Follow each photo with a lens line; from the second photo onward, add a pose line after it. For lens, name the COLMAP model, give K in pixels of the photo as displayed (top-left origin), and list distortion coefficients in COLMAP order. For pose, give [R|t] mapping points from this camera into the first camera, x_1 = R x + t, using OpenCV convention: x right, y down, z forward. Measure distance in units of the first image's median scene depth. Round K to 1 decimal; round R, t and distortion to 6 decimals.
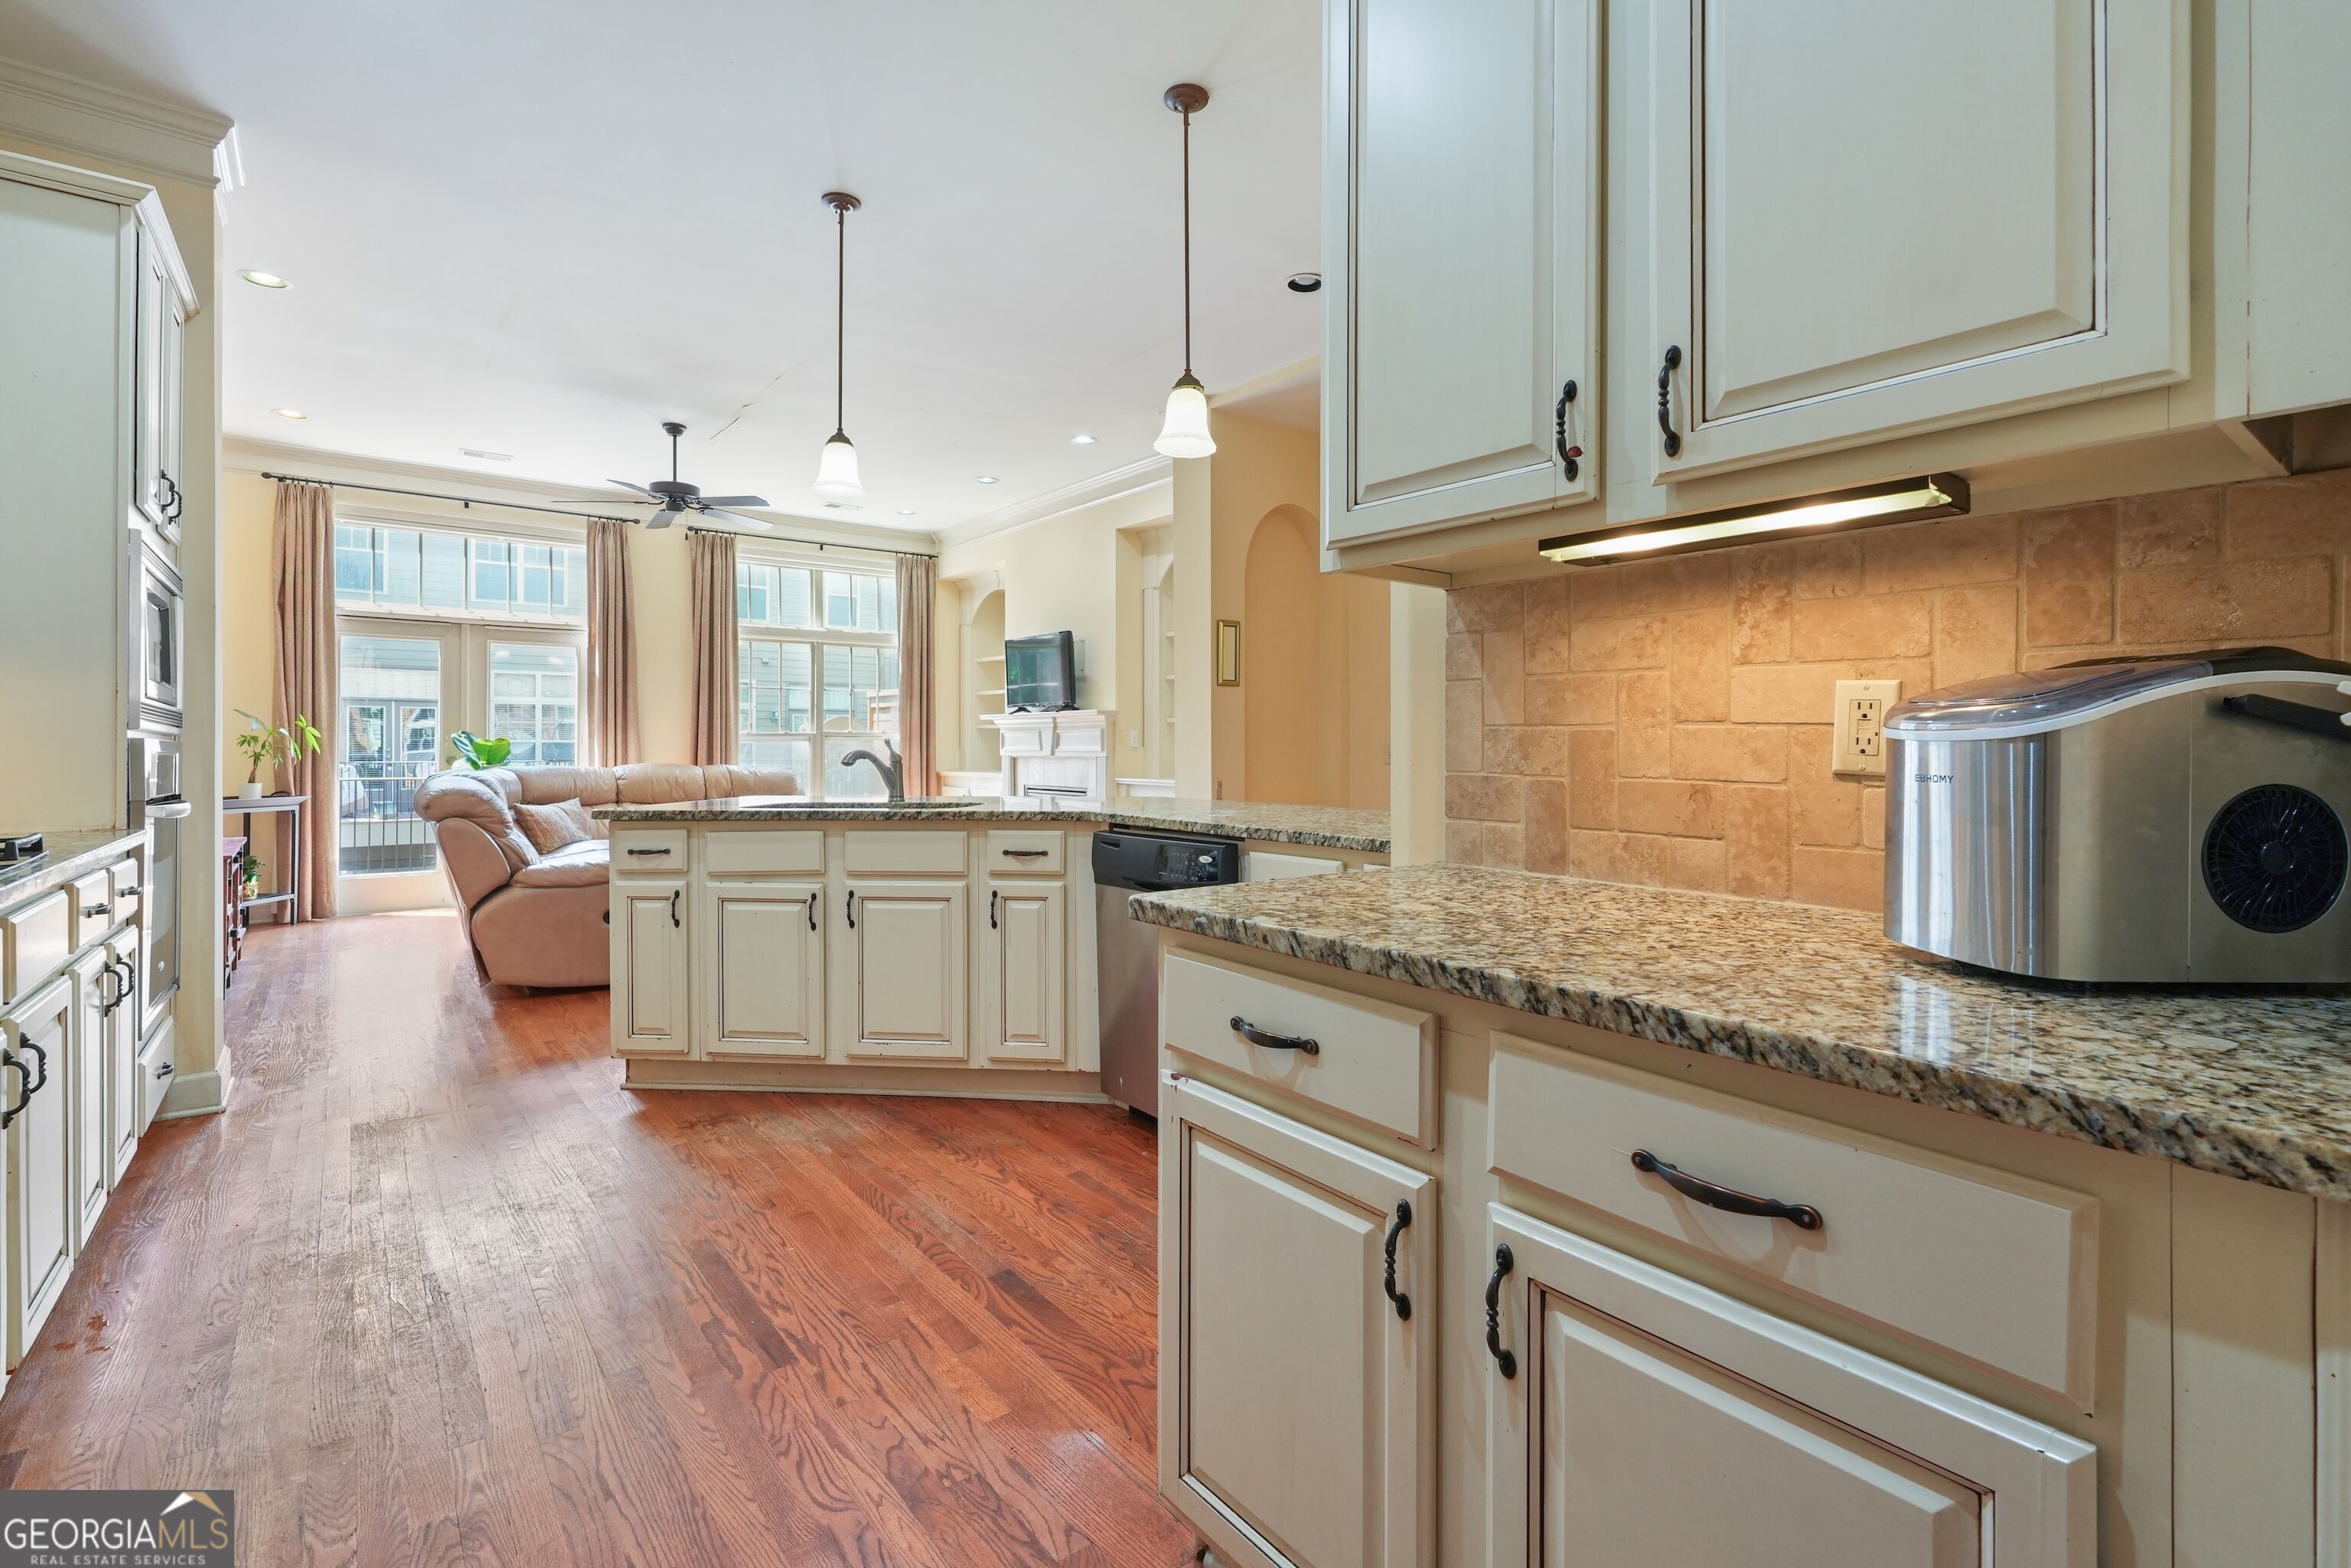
lens RADIAL K [[1048.4, 0, 1173.5], [0, 1048.4, 741.1], [0, 0, 1]] dist [0.004137, 0.000552]
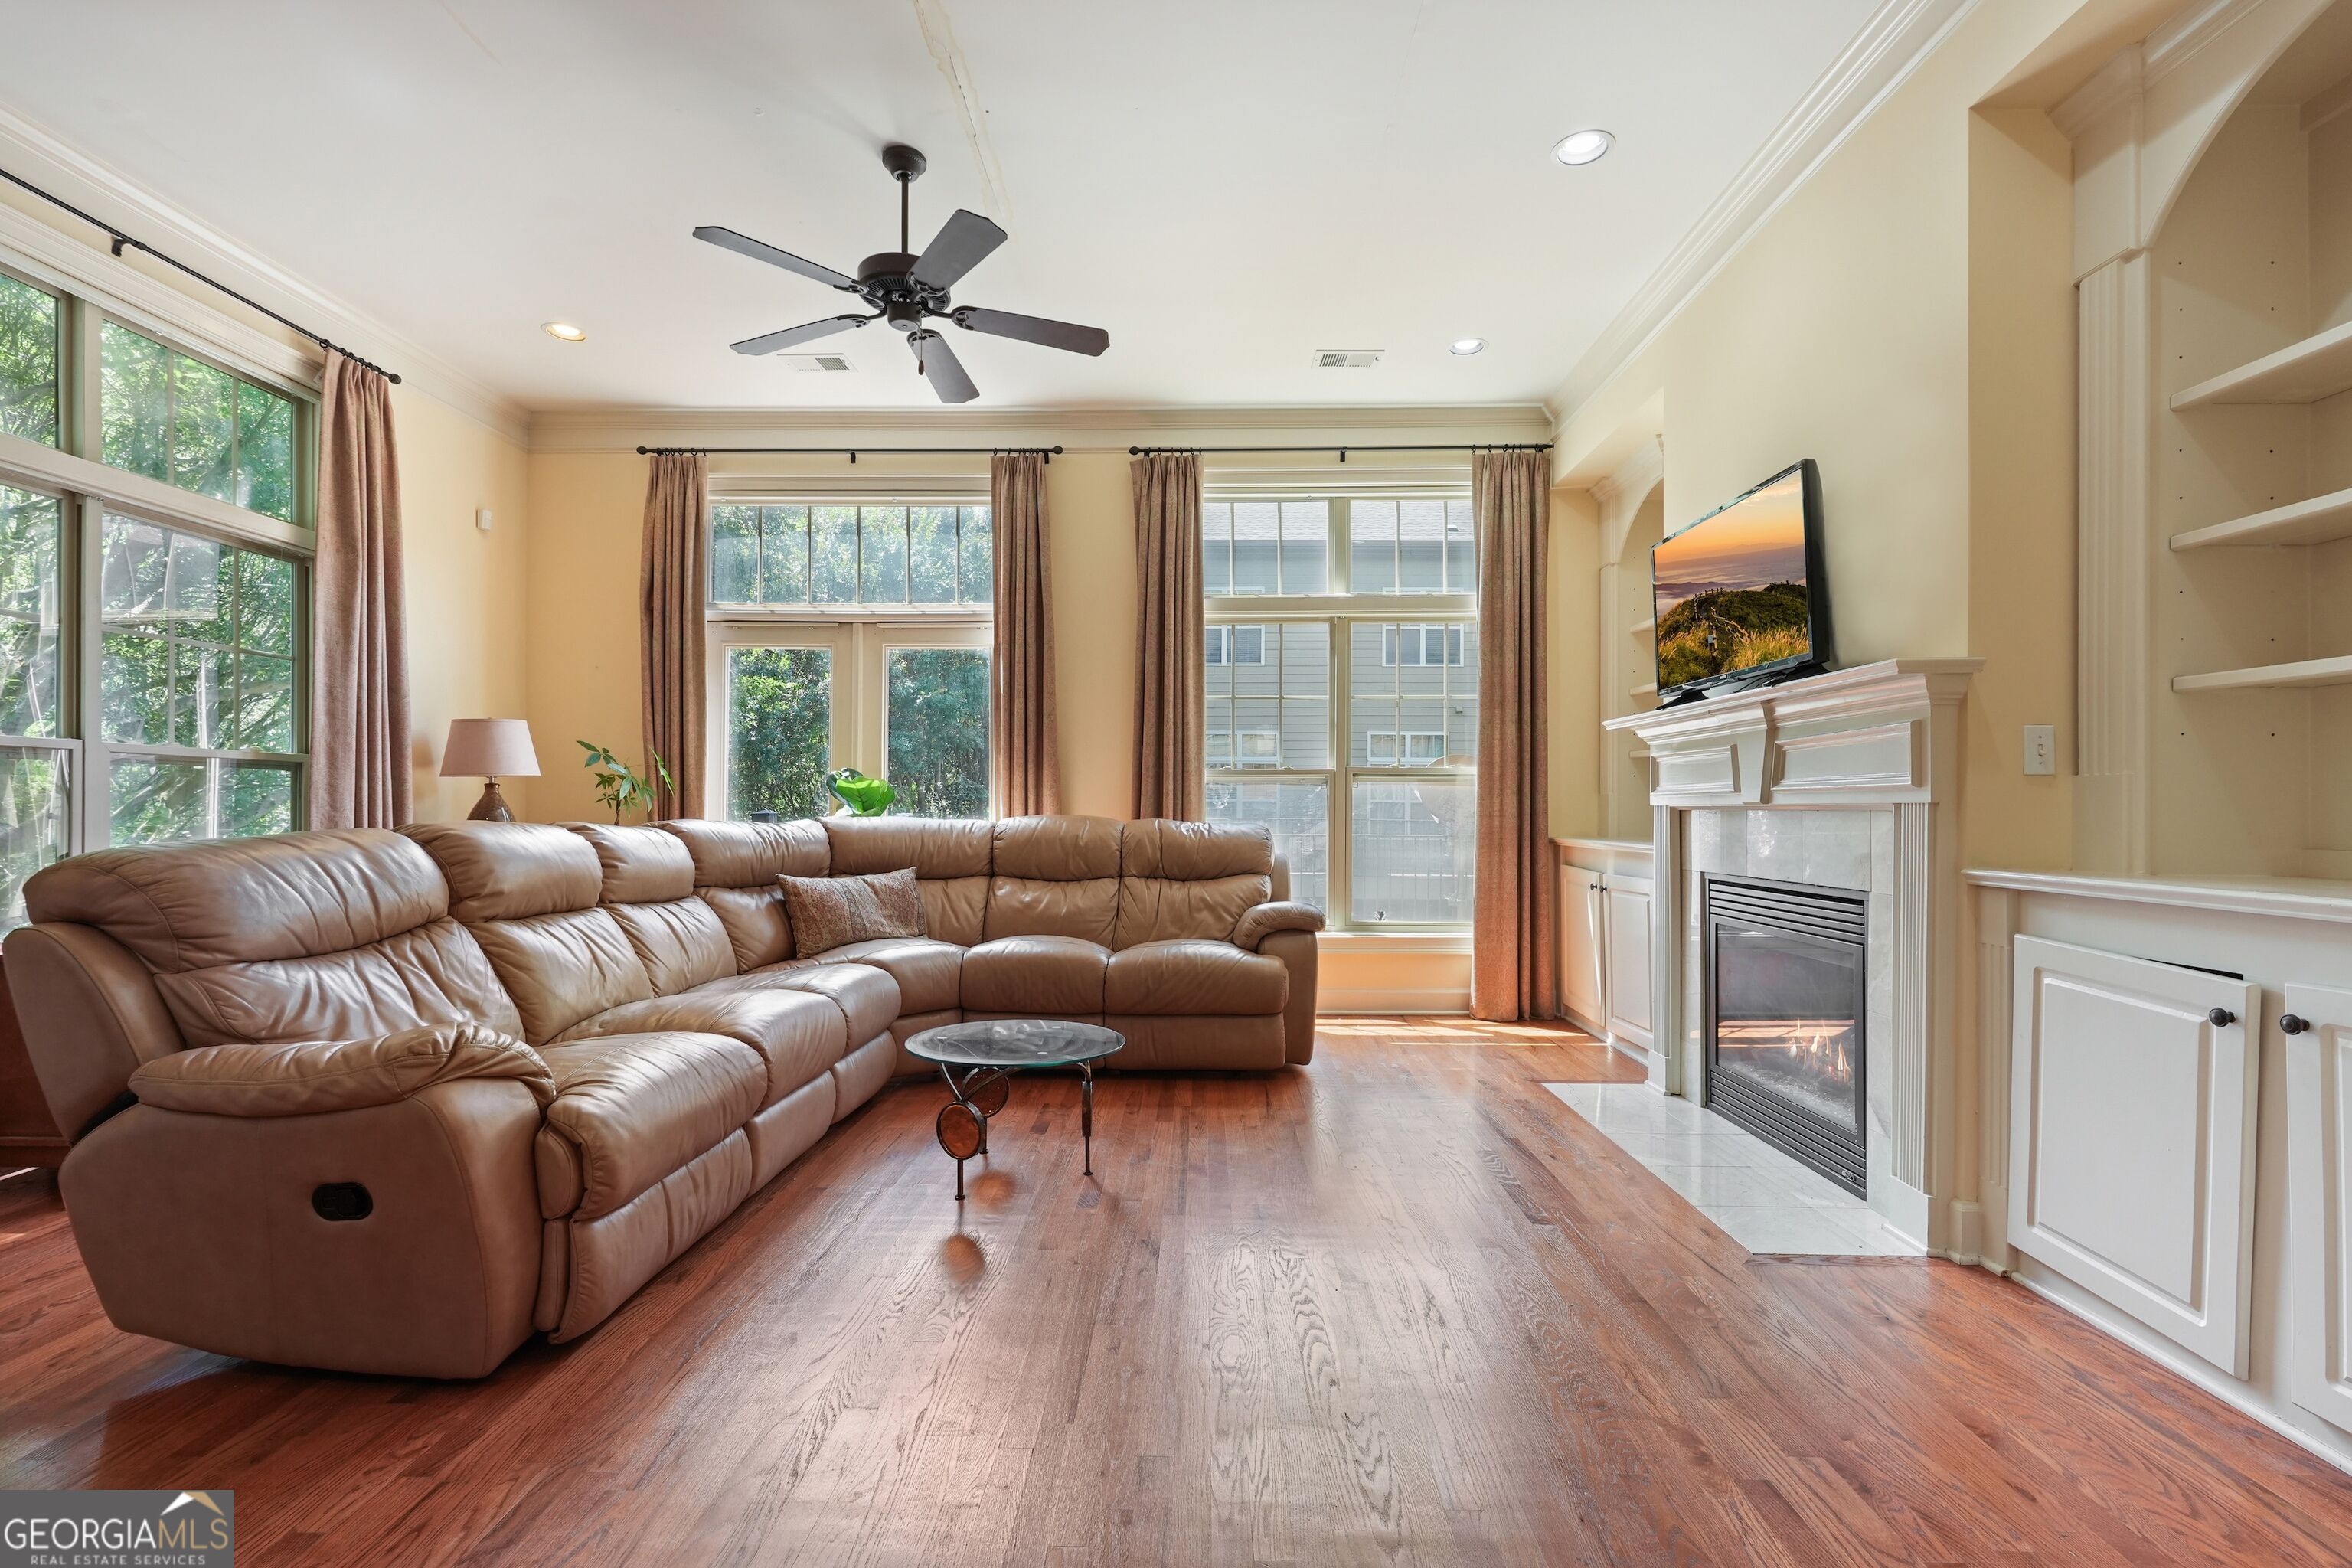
lens RADIAL K [[1048.9, 0, 1183.1], [0, 1048.9, 799.0], [0, 0, 1]] dist [0.004137, 0.000552]
pose [[0.774517, -0.003580, -0.632543, -0.033671], [-0.000372, 0.999981, -0.006115, 0.014194], [0.632553, 0.004971, 0.774501, 0.538293]]
